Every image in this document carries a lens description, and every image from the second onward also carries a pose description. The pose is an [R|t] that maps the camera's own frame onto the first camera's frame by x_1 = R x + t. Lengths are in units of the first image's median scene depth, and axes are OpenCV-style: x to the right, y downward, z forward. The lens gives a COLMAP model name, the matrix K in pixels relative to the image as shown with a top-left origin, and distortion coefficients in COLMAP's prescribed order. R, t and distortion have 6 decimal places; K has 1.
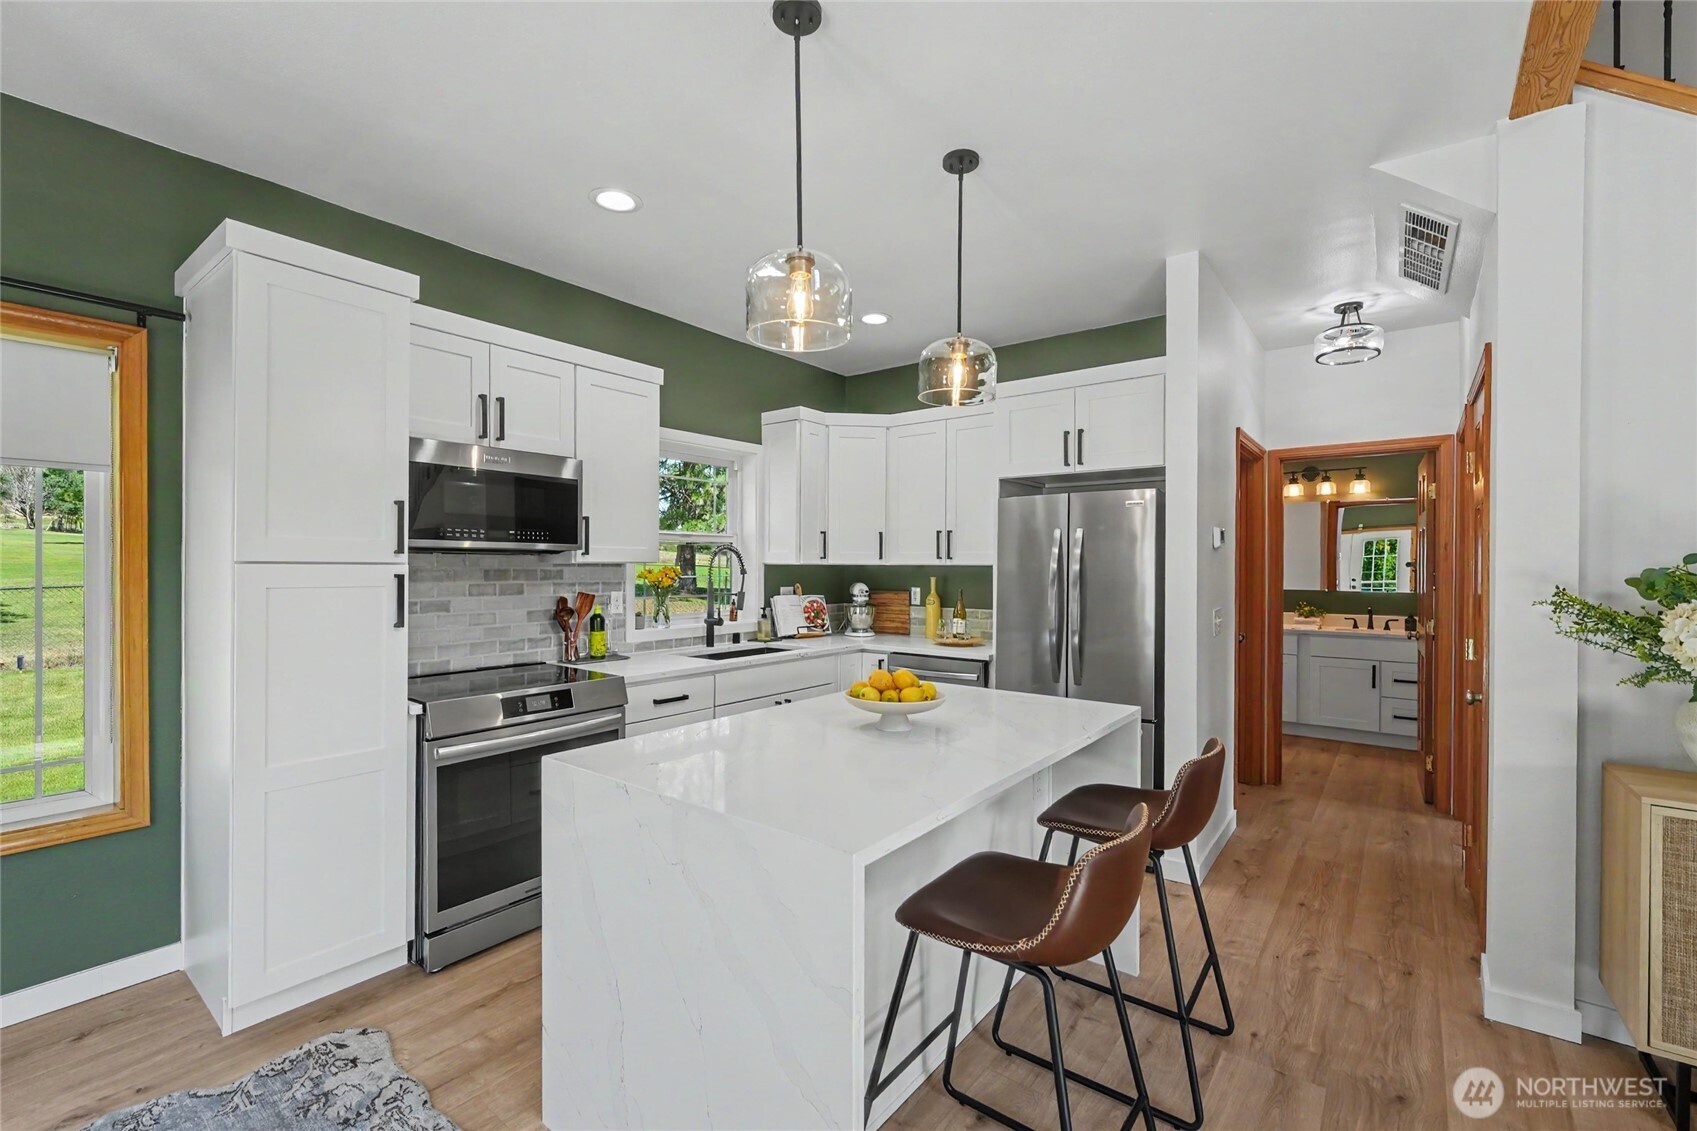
lens RADIAL K [[719.8, 0, 849.6], [0, 719.8, 566.8], [0, 0, 1]] dist [-0.001641, 0.001077]
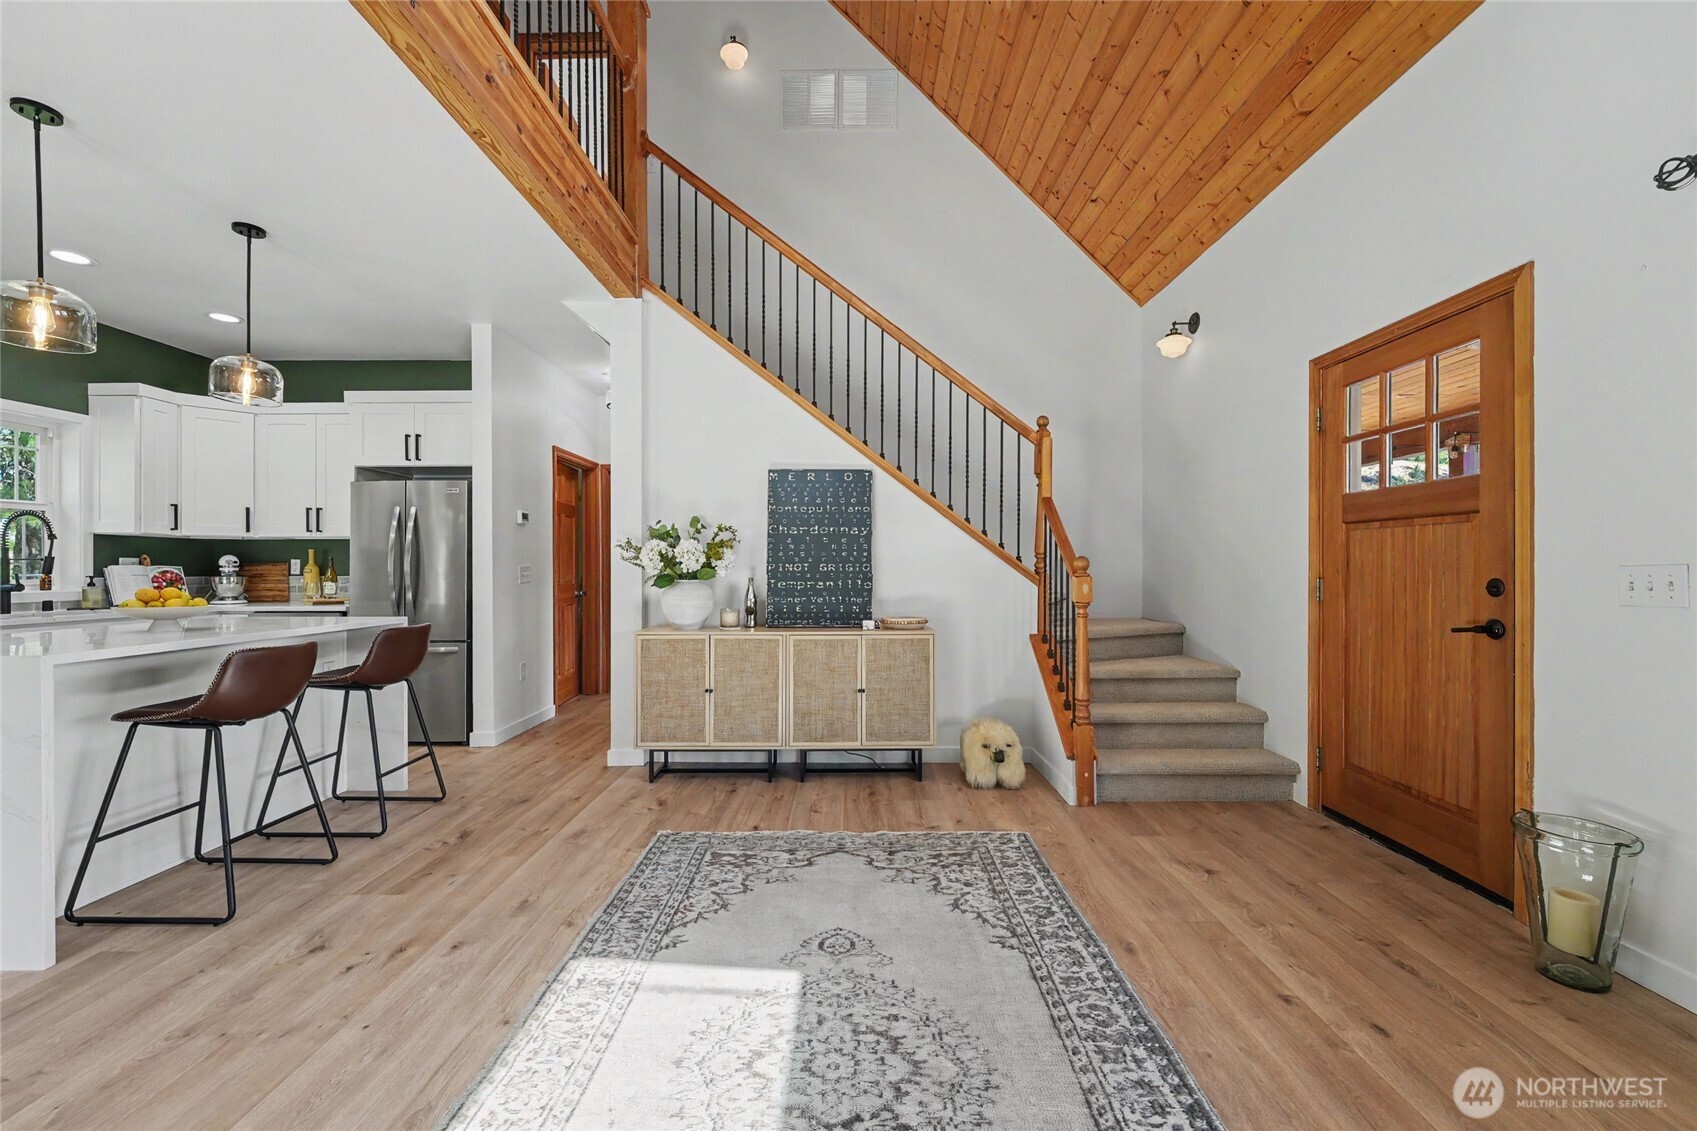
lens RADIAL K [[676.1, 0, 842.6], [0, 676.1, 567.9], [0, 0, 1]] dist [0.000703, 0.000185]
pose [[0.797740, -0.006225, 0.602970, 0.153834], [0.007430, 0.999972, 0.000494, 0.054060], [-0.602956, 0.004086, 0.797764, -0.405914]]
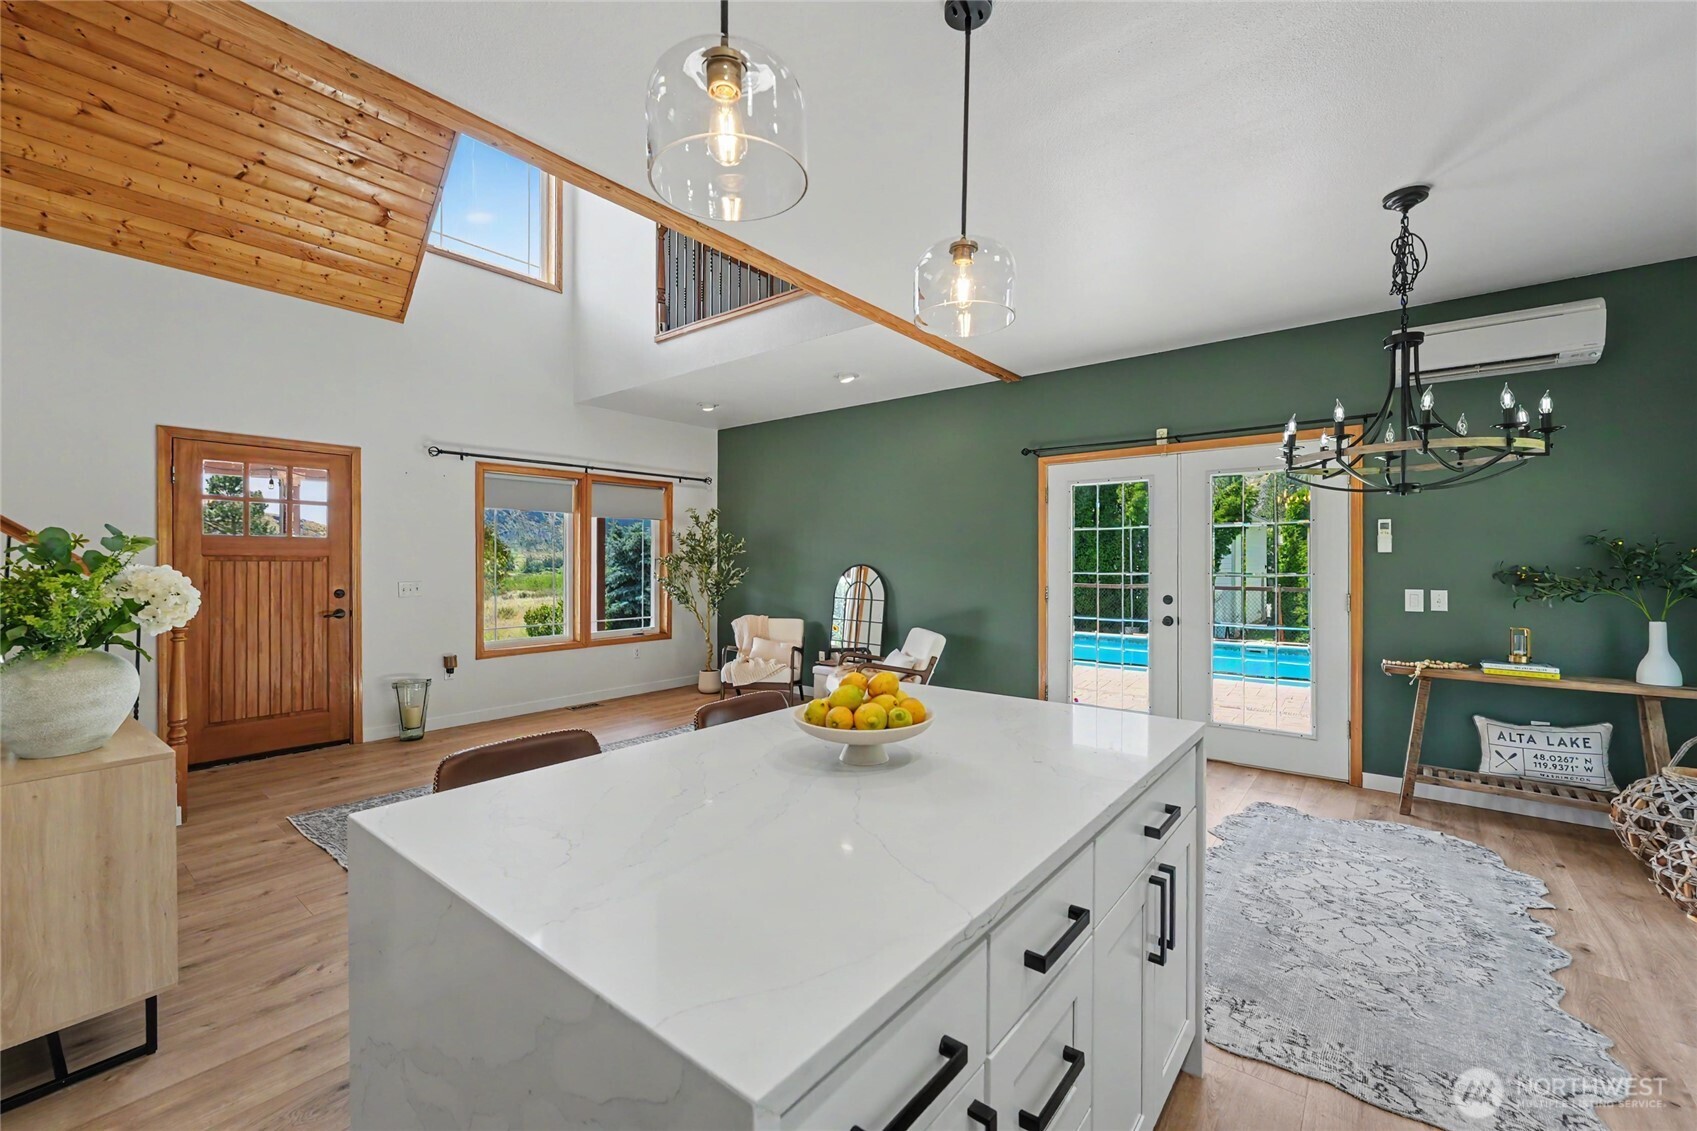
lens RADIAL K [[676.1, 0, 852.4], [0, 676.1, 564.5], [0, 0, 1]] dist [0.000703, 0.000185]
pose [[-0.999900, -0.004968, 0.013261, 0.030019], [-0.004823, 0.999928, 0.010979, 0.009732], [-0.013315, 0.010914, -0.999852, 0.806552]]
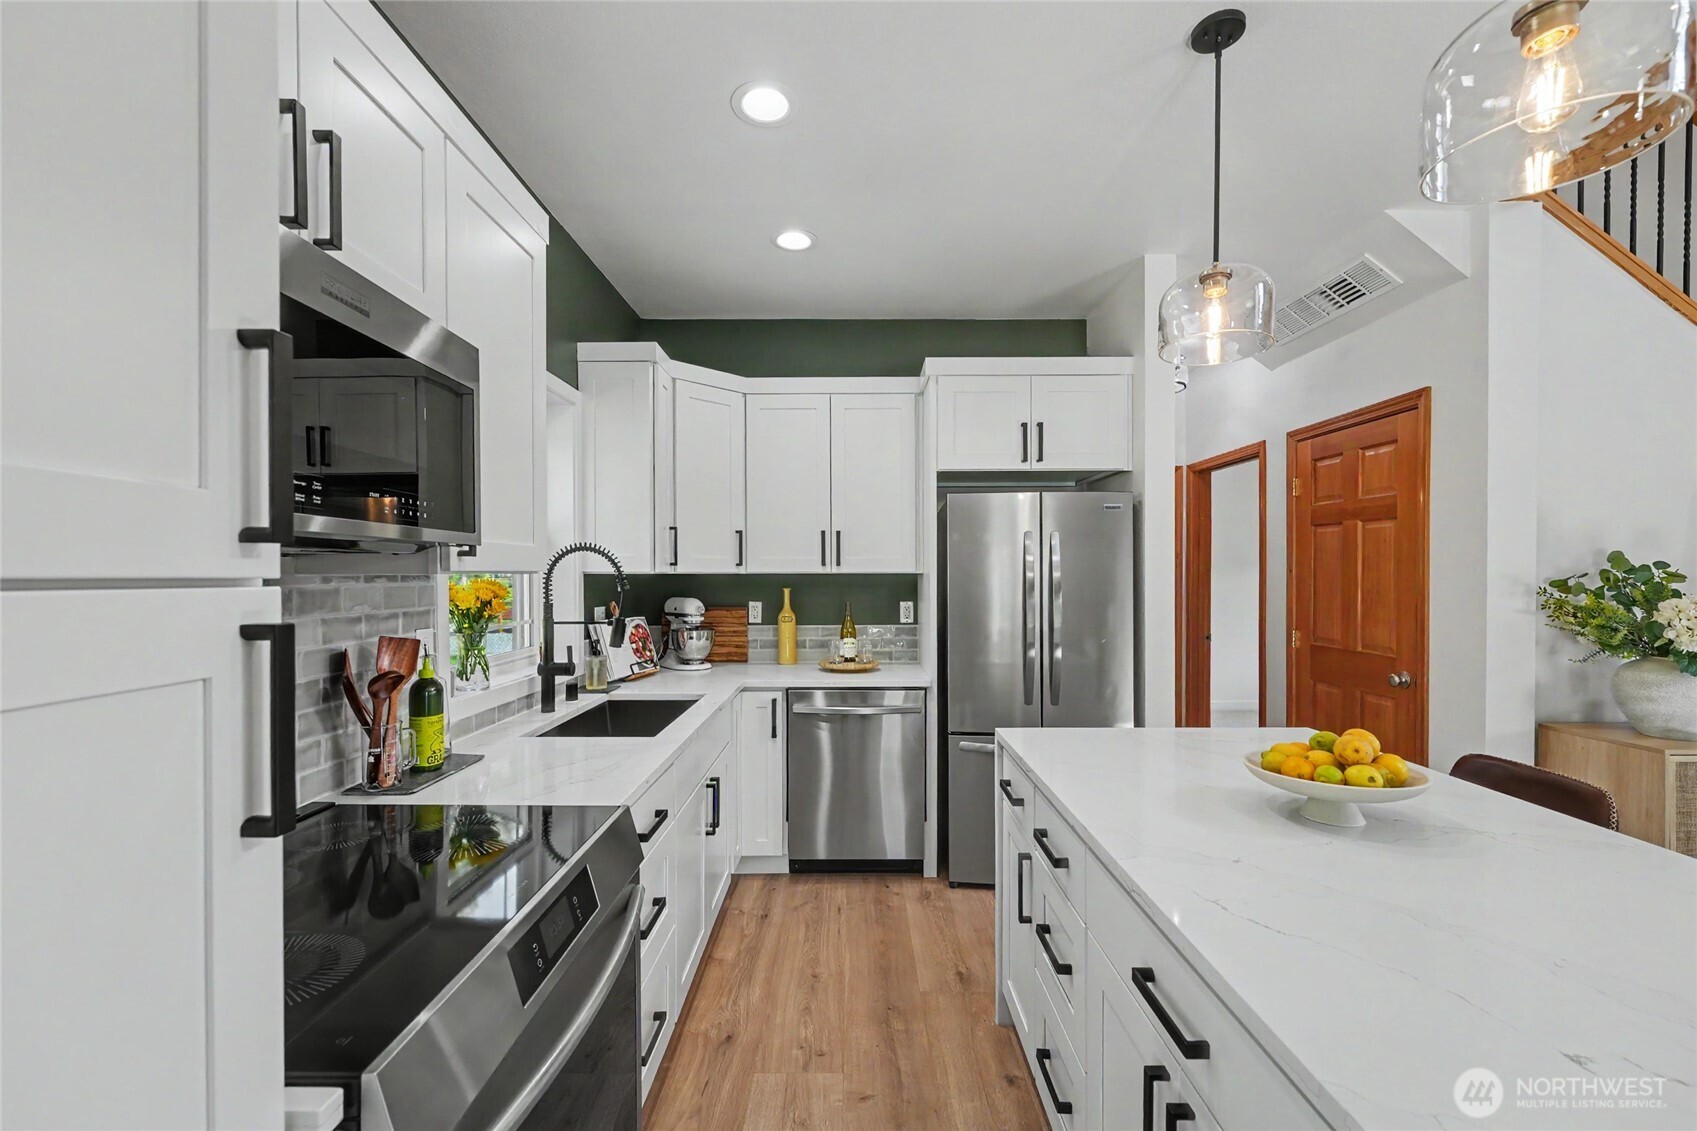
lens RADIAL K [[692.8, 0, 846.3], [0, 692.8, 576.1], [0, 0, 1]] dist [-0.002823, -0.000429]
pose [[0.795376, -0.009275, 0.606046, -0.328654], [0.007228, 0.999957, 0.005817, -0.003537], [-0.606073, -0.000246, 0.795409, 0.369105]]
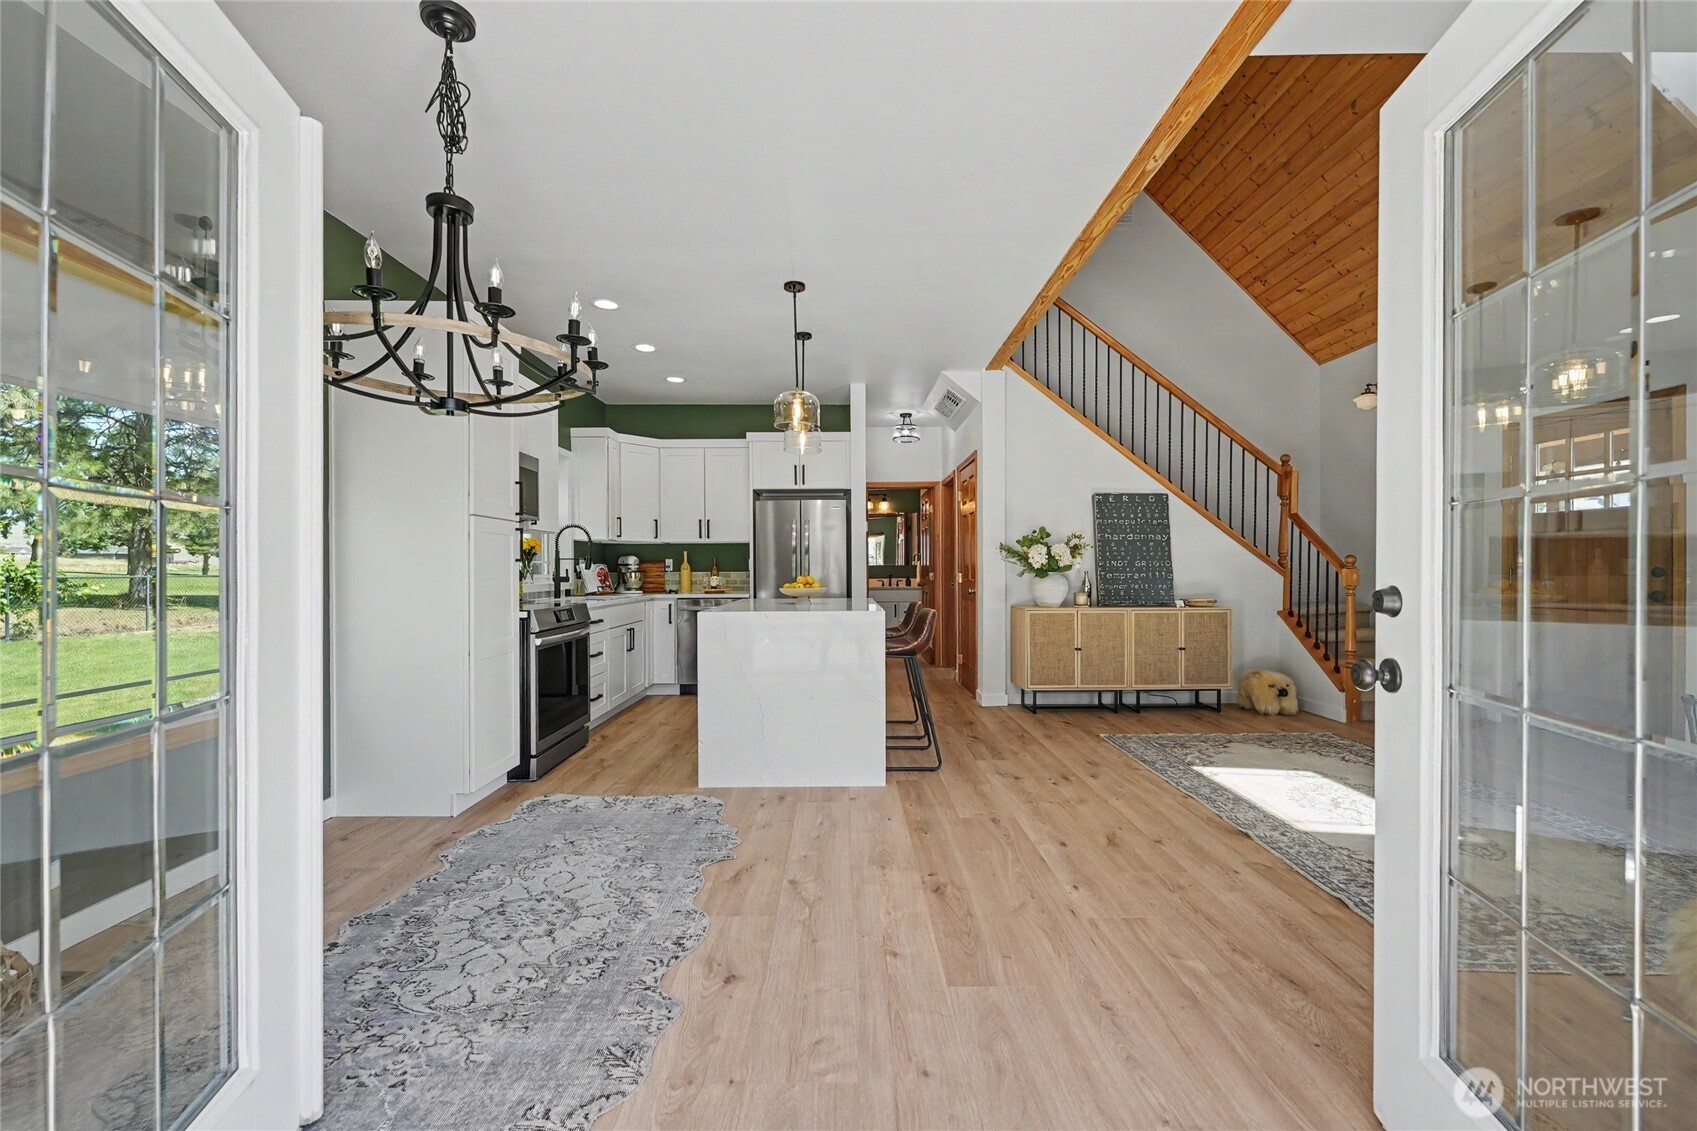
lens RADIAL K [[676.1, 0, 845.3], [0, 676.1, 573.1], [0, 0, 1]] dist [0.000703, 0.000185]
pose [[0.786412, -0.011781, 0.617591, -0.529243], [0.010269, 0.999929, 0.005999, 0.058484], [-0.617618, 0.001624, 0.786477, -0.329466]]
